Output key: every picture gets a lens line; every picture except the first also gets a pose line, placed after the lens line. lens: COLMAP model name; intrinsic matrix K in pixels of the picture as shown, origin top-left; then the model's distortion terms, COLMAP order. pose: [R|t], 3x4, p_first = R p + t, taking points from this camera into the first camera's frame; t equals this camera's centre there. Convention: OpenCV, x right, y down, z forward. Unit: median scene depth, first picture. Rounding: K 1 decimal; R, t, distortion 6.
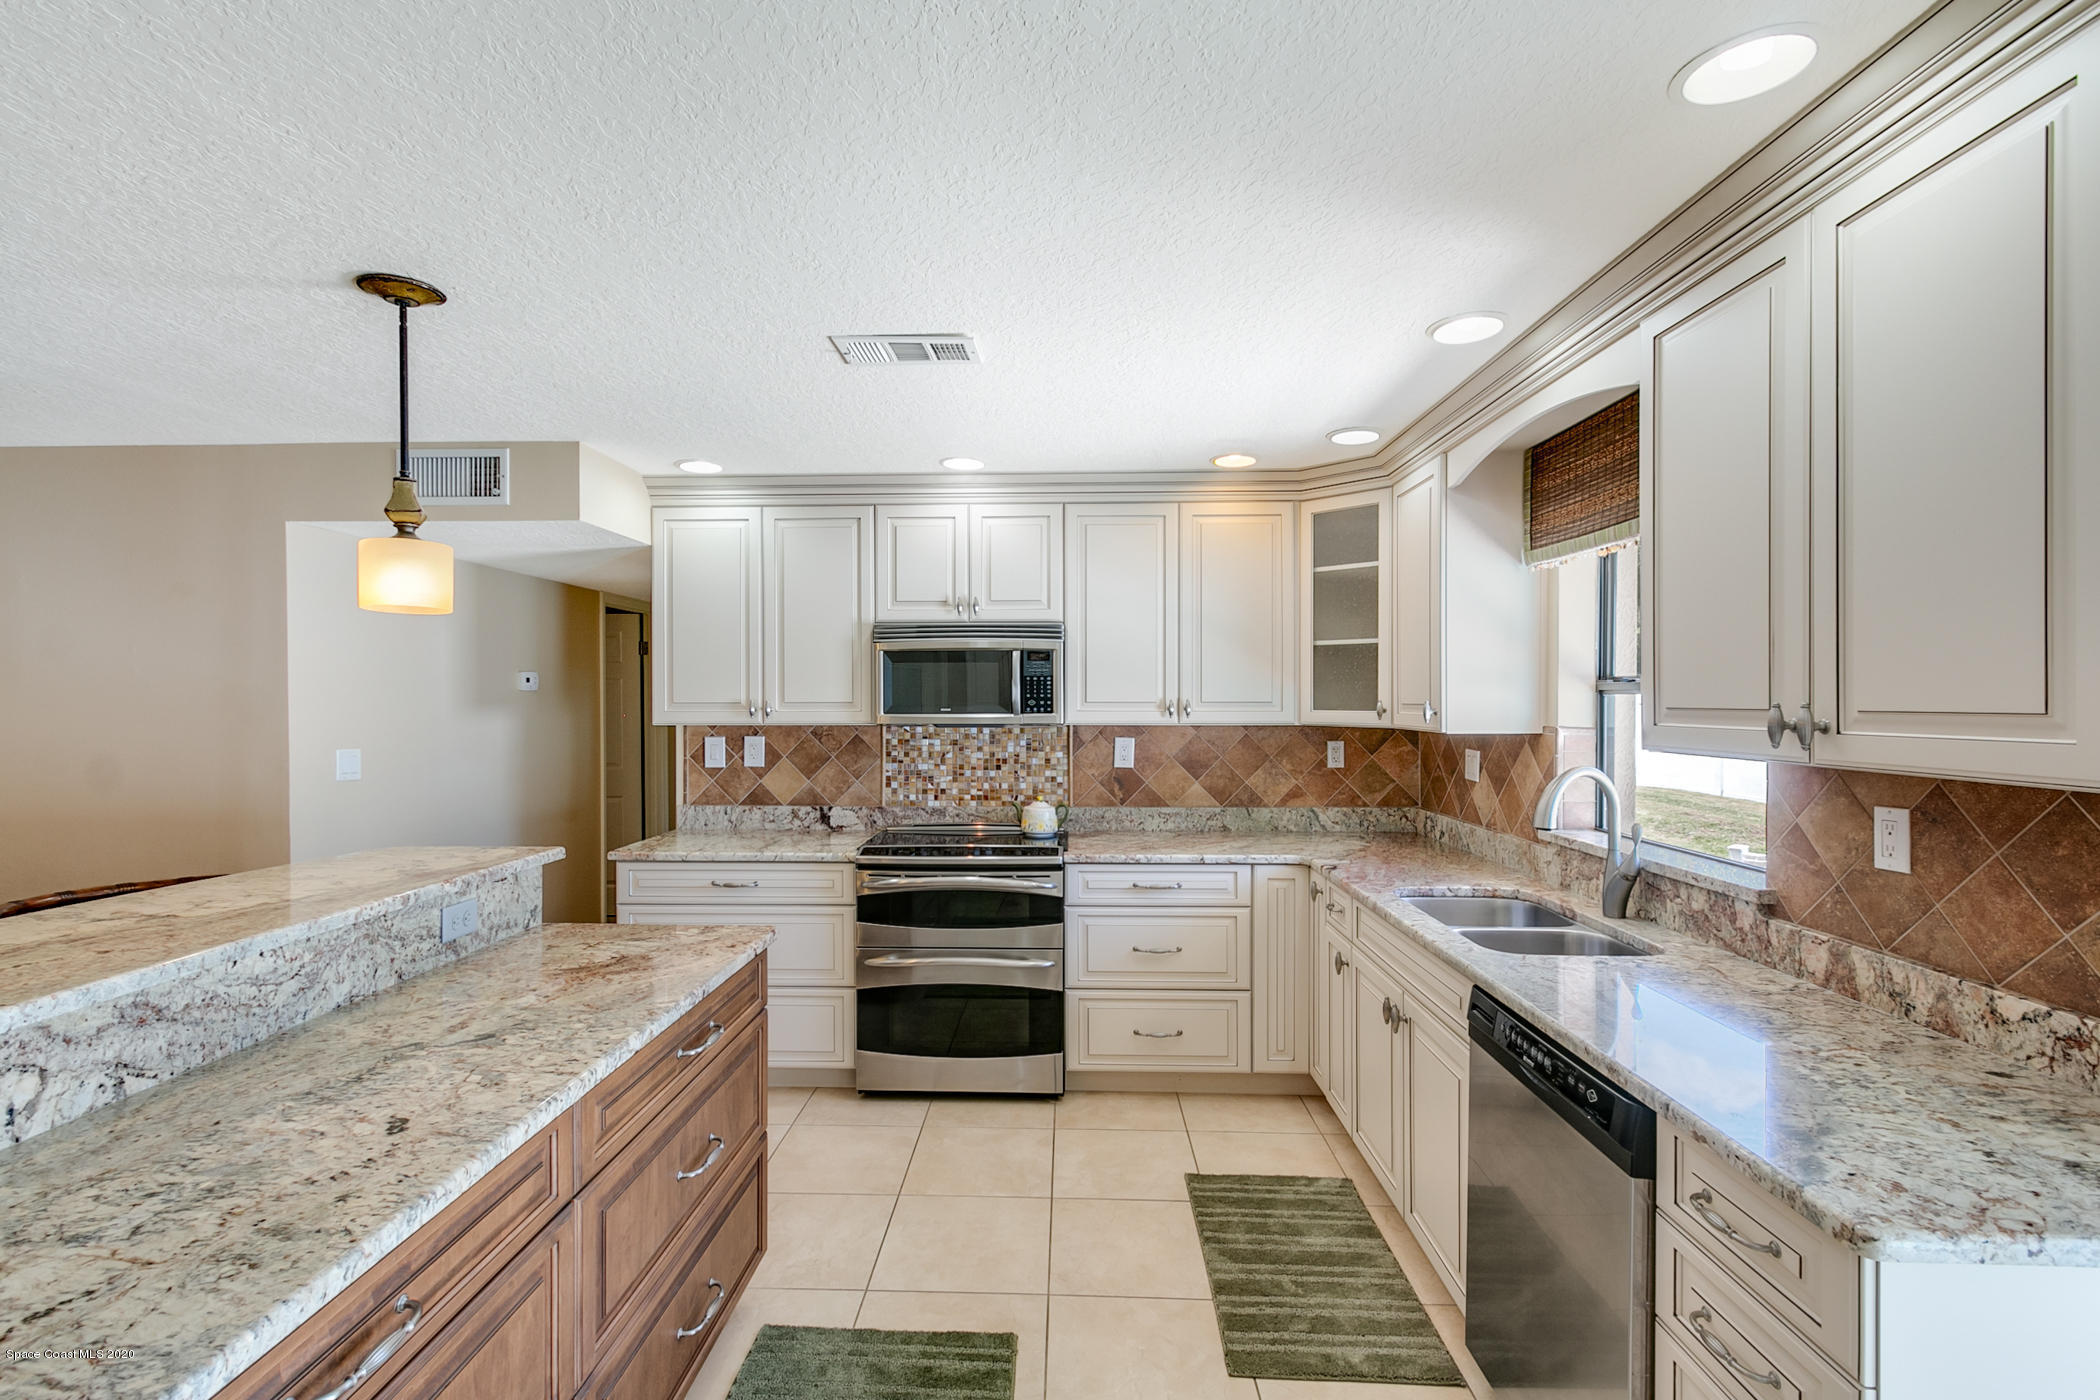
lens RADIAL K [[958.5, 0, 1030.2], [0, 958.5, 705.0], [0, 0, 1]] dist [-0.001305, -0.001653]
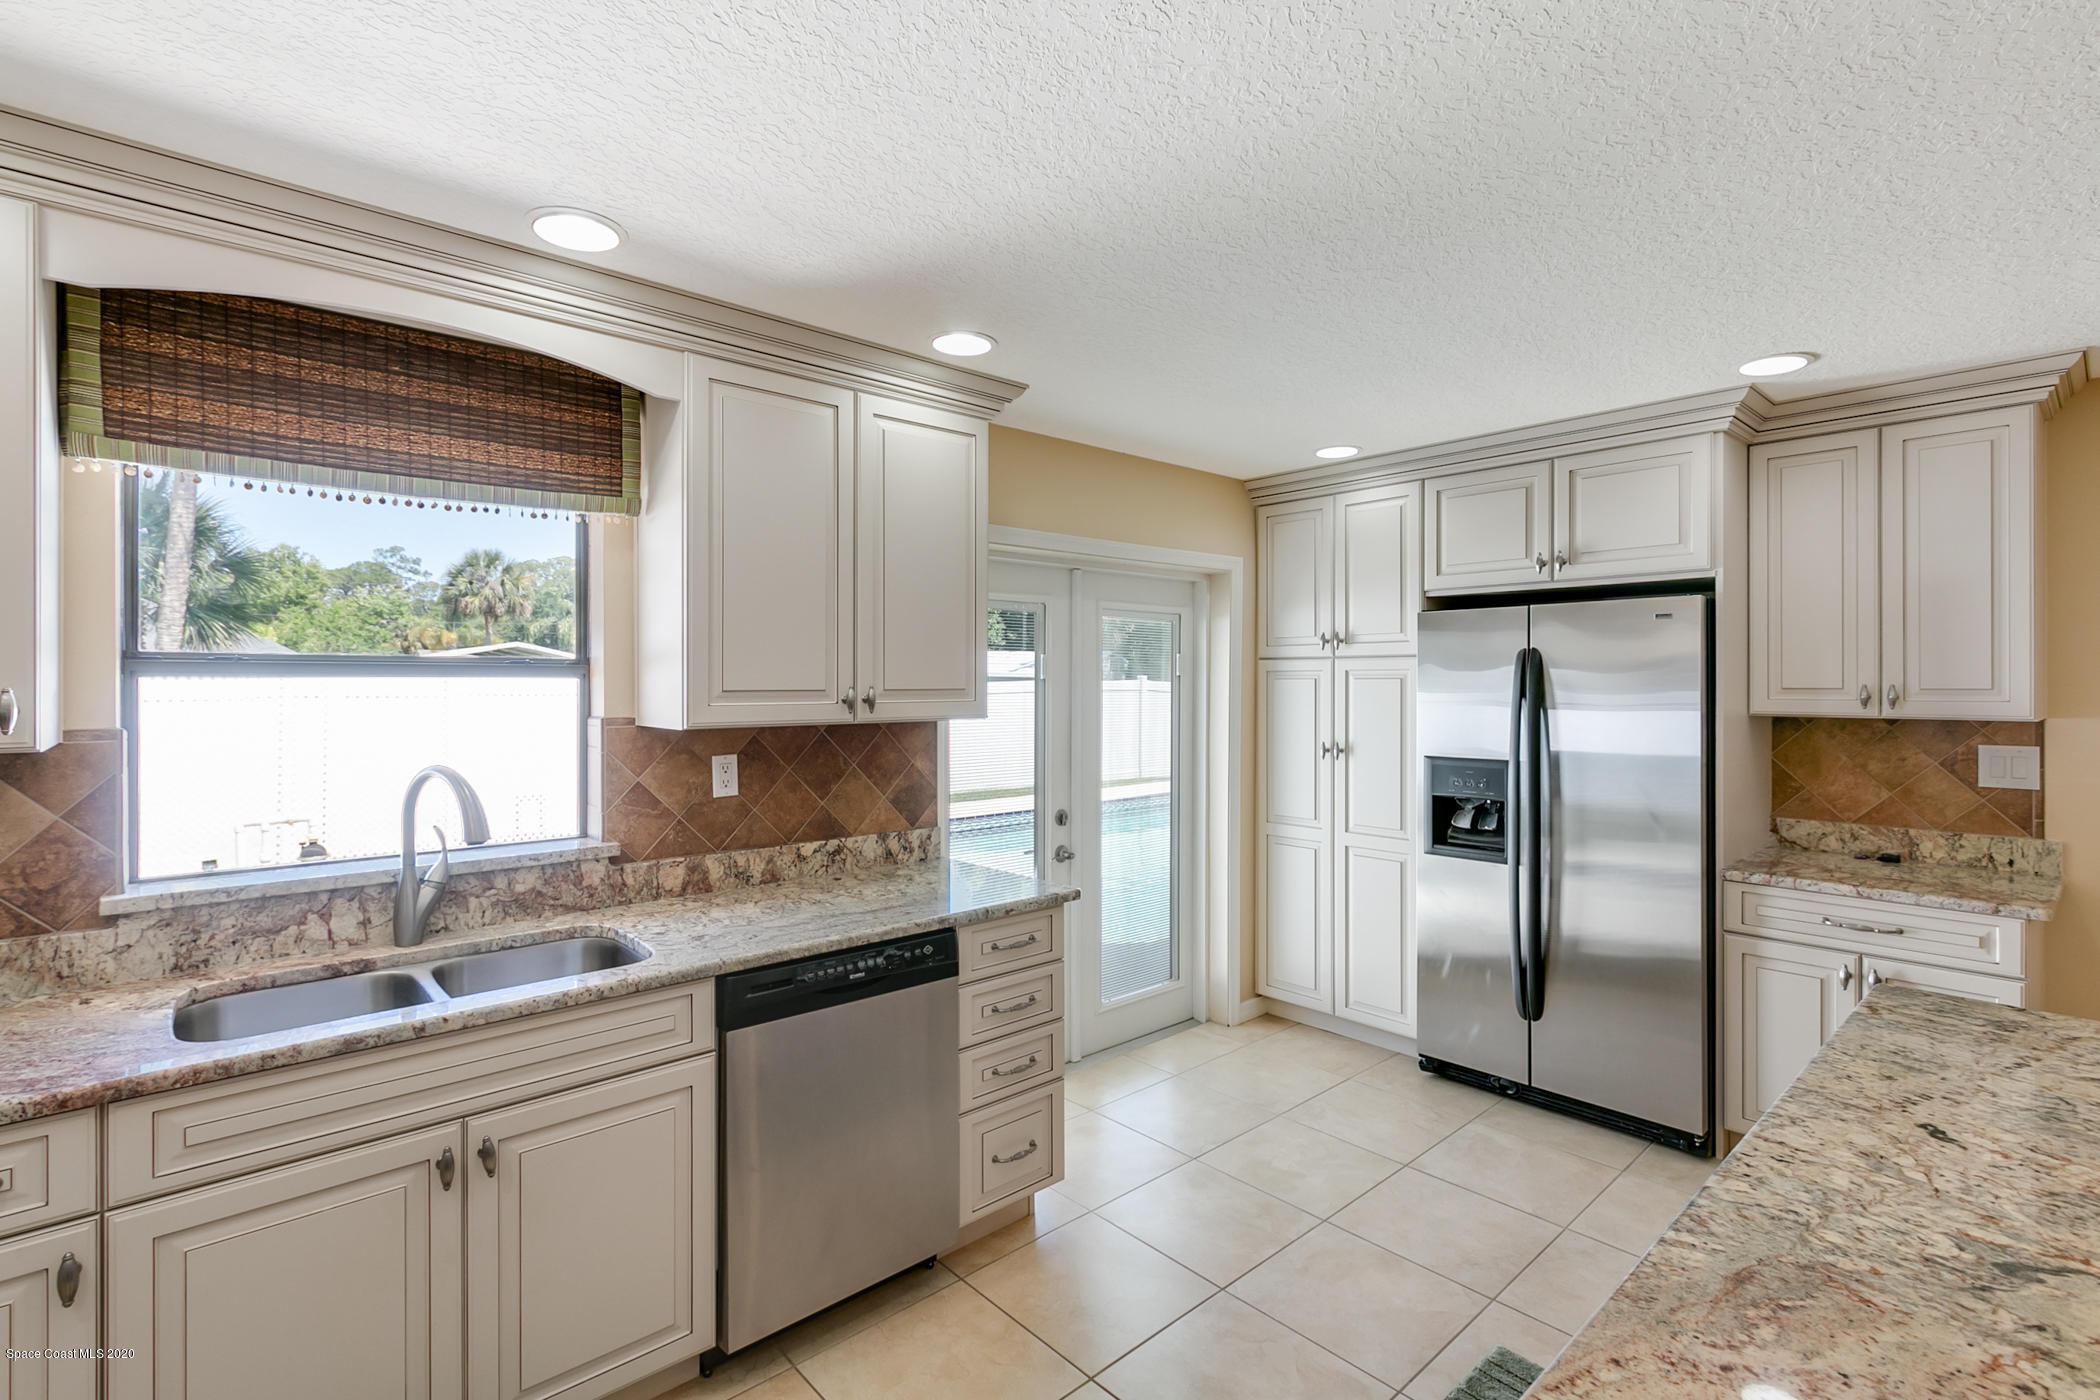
lens RADIAL K [[958.5, 0, 1033.9], [0, 958.5, 687.8], [0, 0, 1]] dist [-0.001305, -0.001653]
pose [[-0.691473, -0.003747, 0.722393, -0.262943], [0.005405, 0.999932, 0.010361, -0.006098], [-0.722382, 0.011069, -0.691405, 0.834030]]
